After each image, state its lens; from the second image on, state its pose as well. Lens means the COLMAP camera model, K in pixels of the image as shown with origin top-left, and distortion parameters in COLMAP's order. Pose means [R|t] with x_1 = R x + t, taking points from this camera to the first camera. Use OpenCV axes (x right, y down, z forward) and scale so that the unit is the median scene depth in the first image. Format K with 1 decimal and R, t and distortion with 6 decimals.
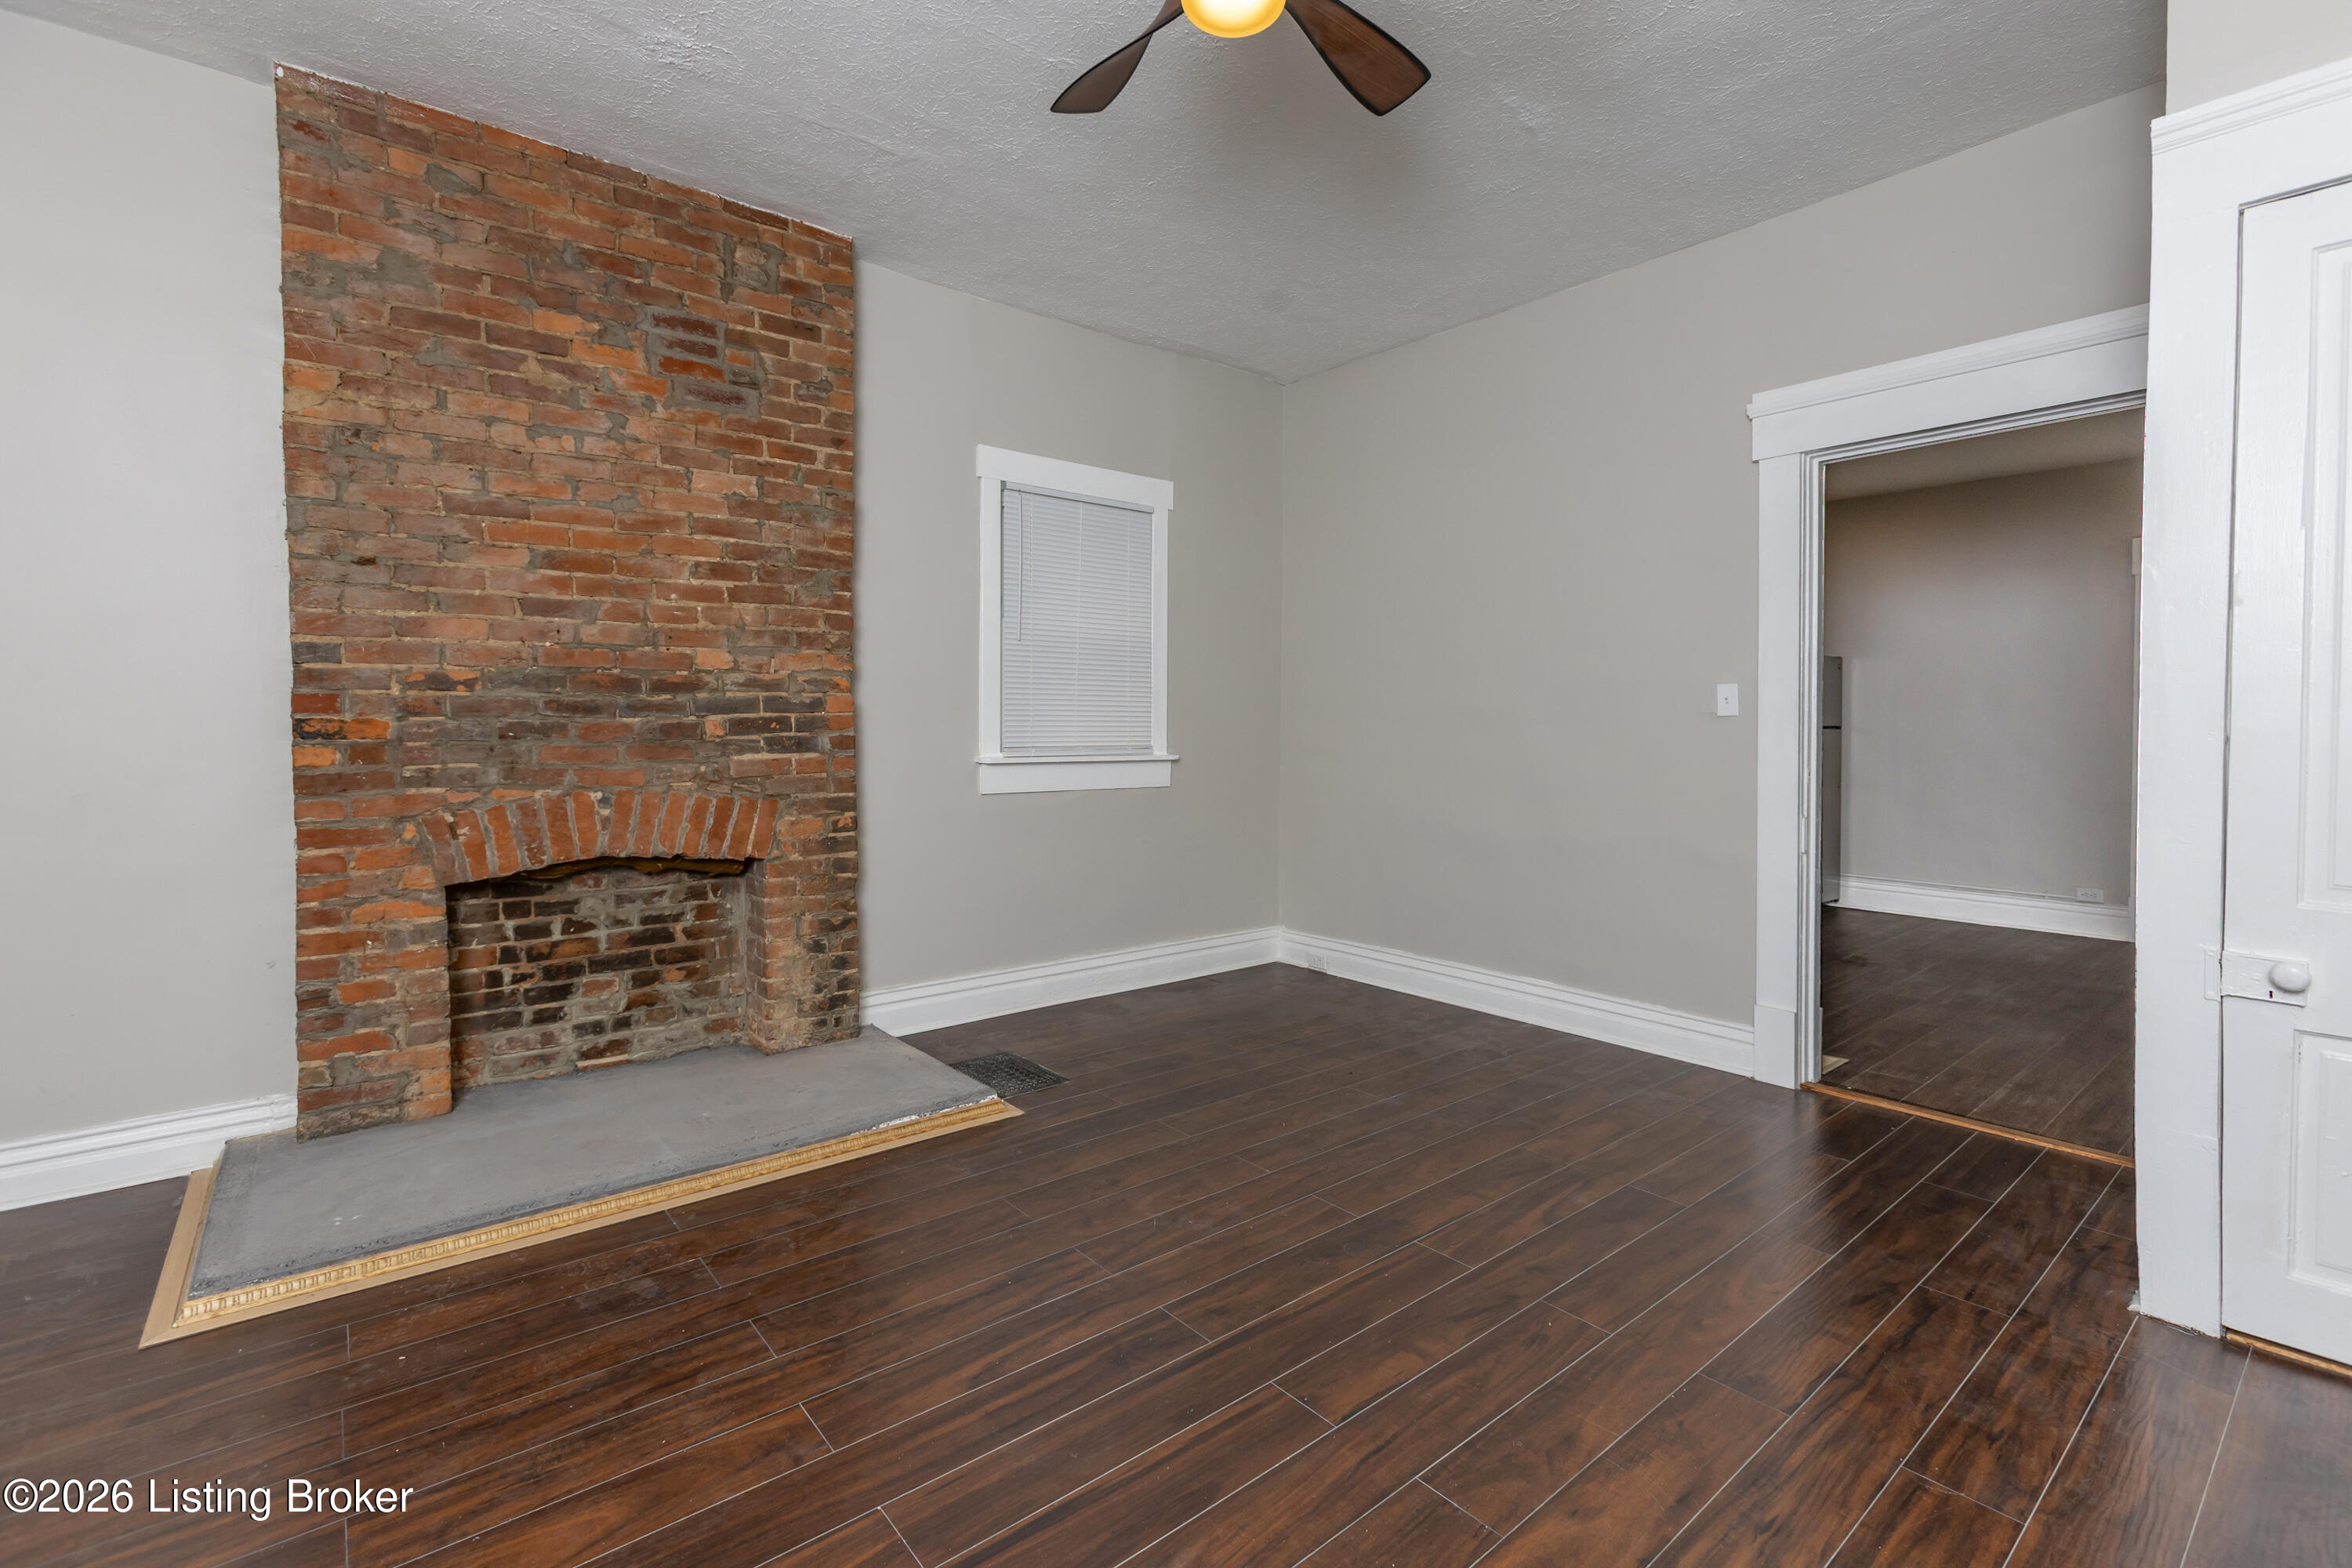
lens RADIAL K [[1051.8, 0, 1220.8], [0, 1051.8, 744.0], [0, 0, 1]] dist [-0.015364, 0.002979]
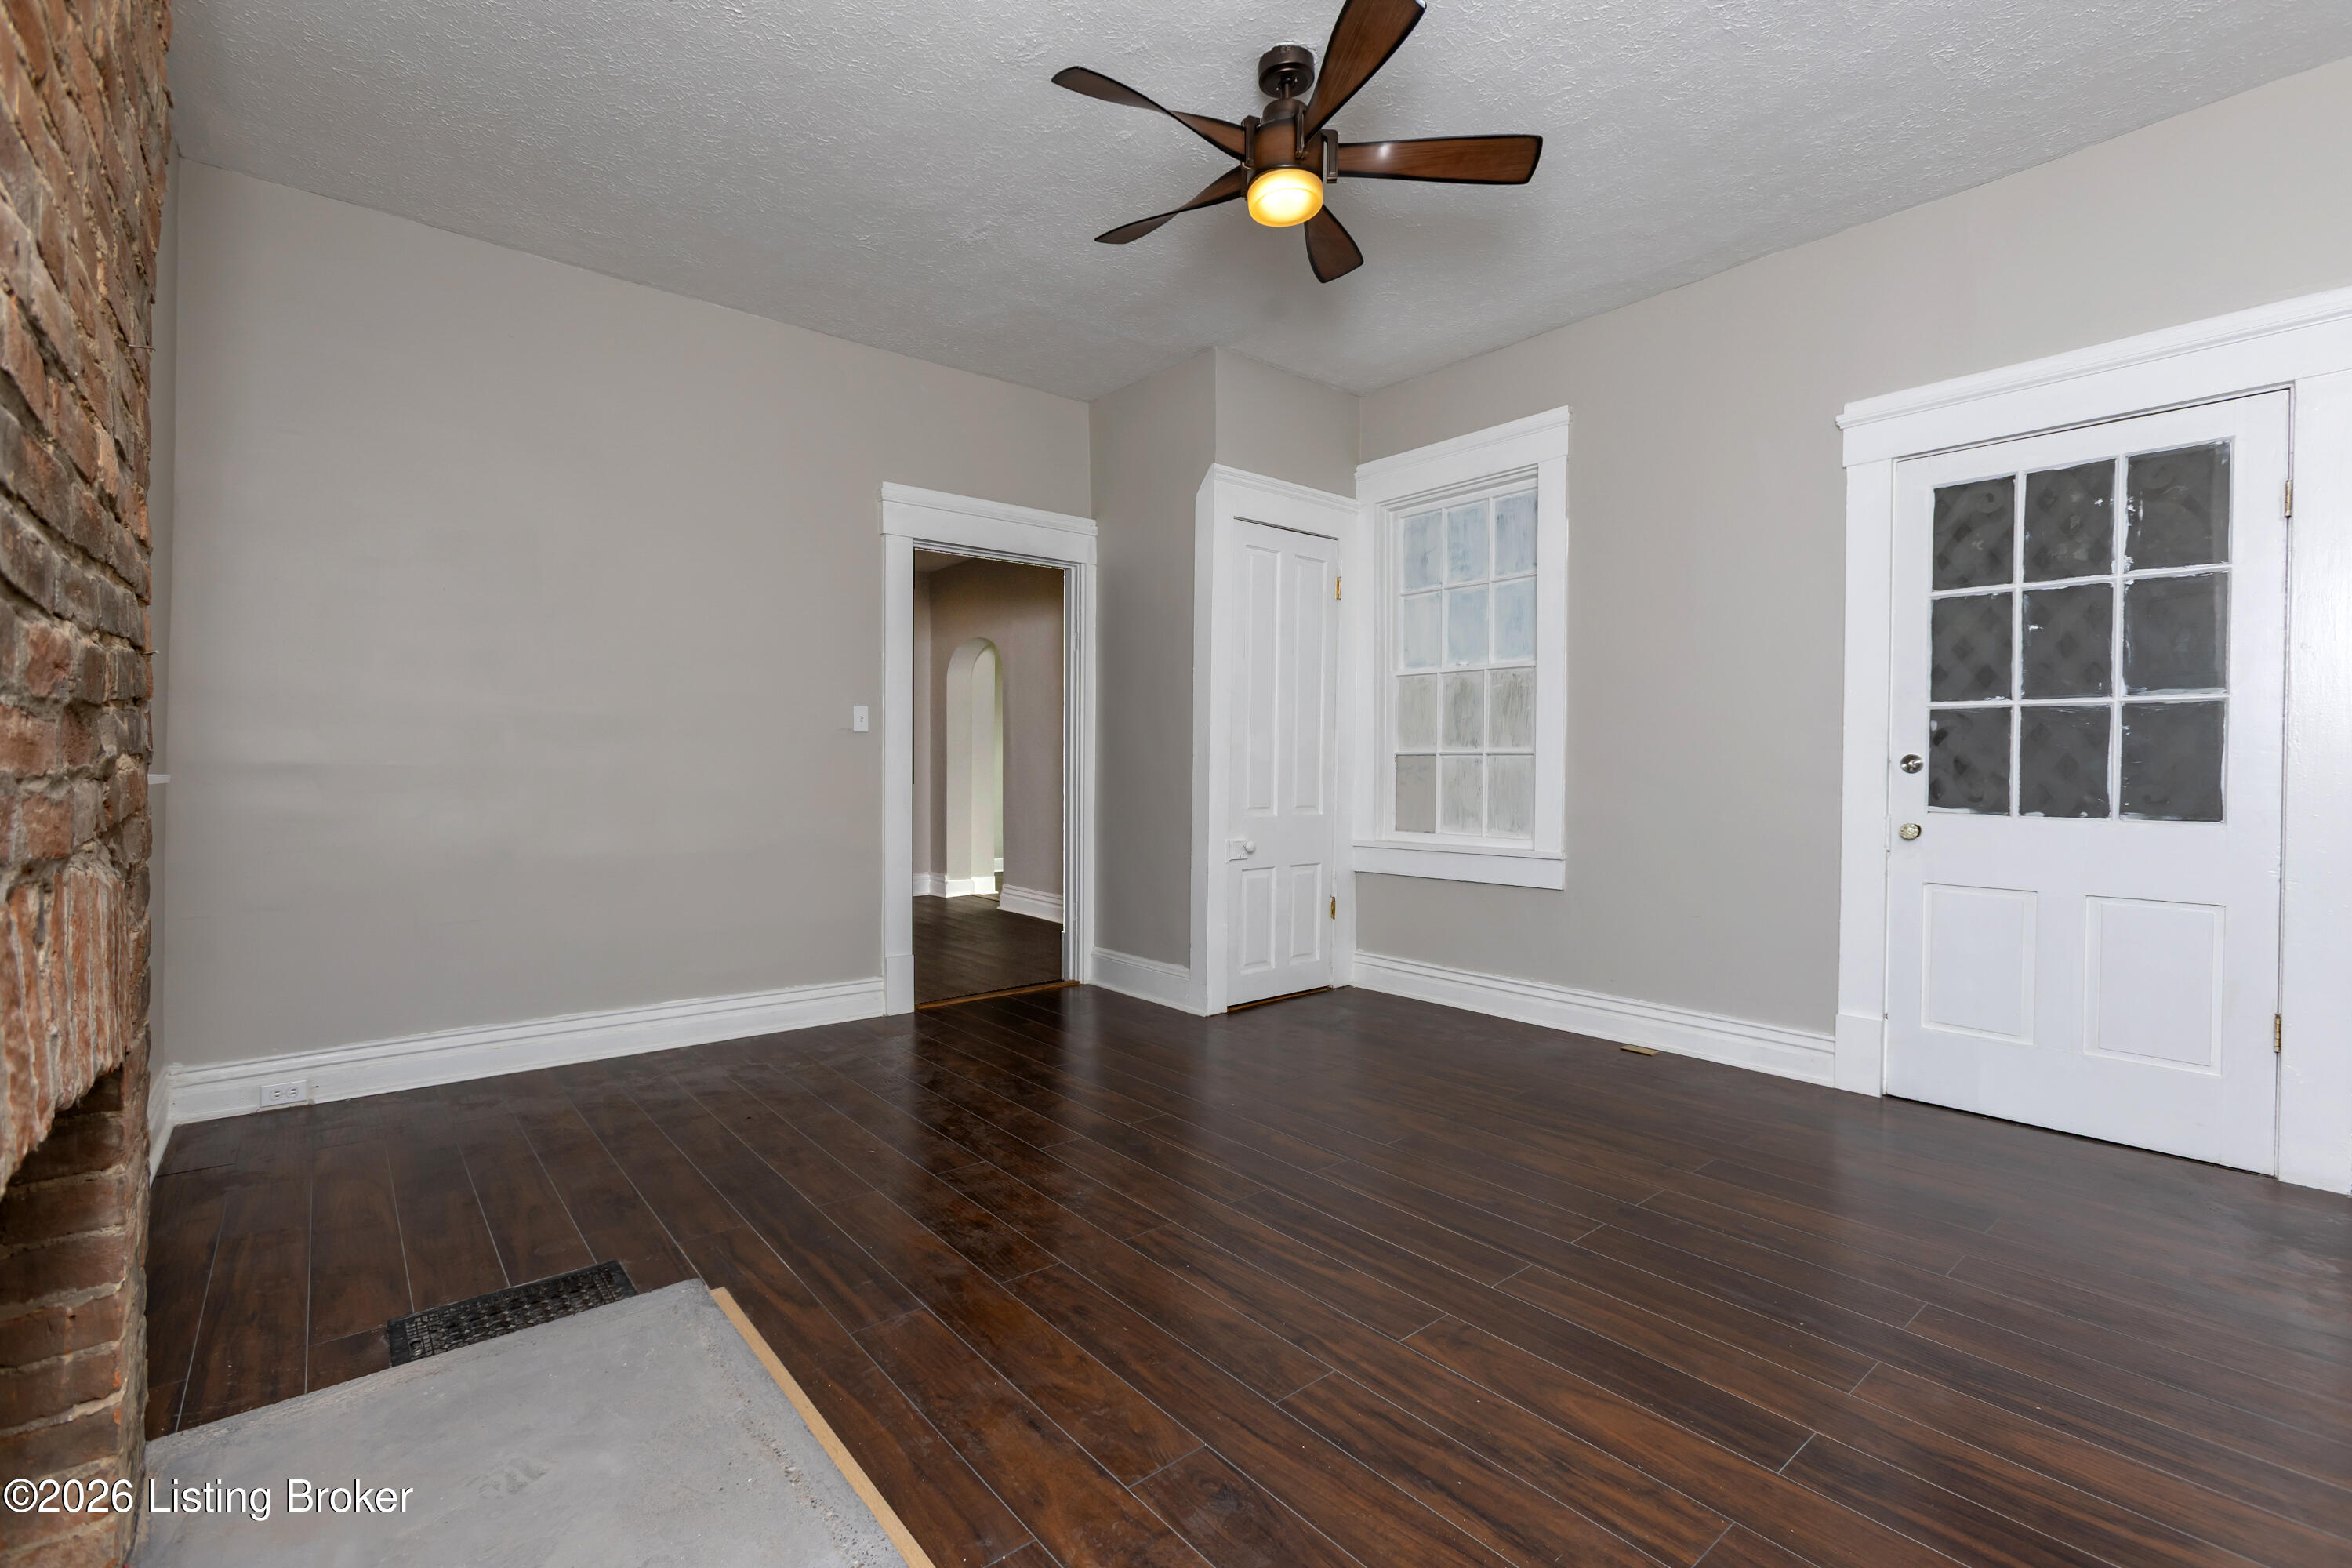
lens RADIAL K [[1051.8, 0, 1178.1], [0, 1051.8, 773.4], [0, 0, 1]] dist [-0.015364, 0.002979]
pose [[0.010360, -0.011998, 0.999874, -1.077253], [0.013634, 0.999837, 0.011856, 0.019012], [-0.999853, 0.013509, 0.010522, 0.876919]]
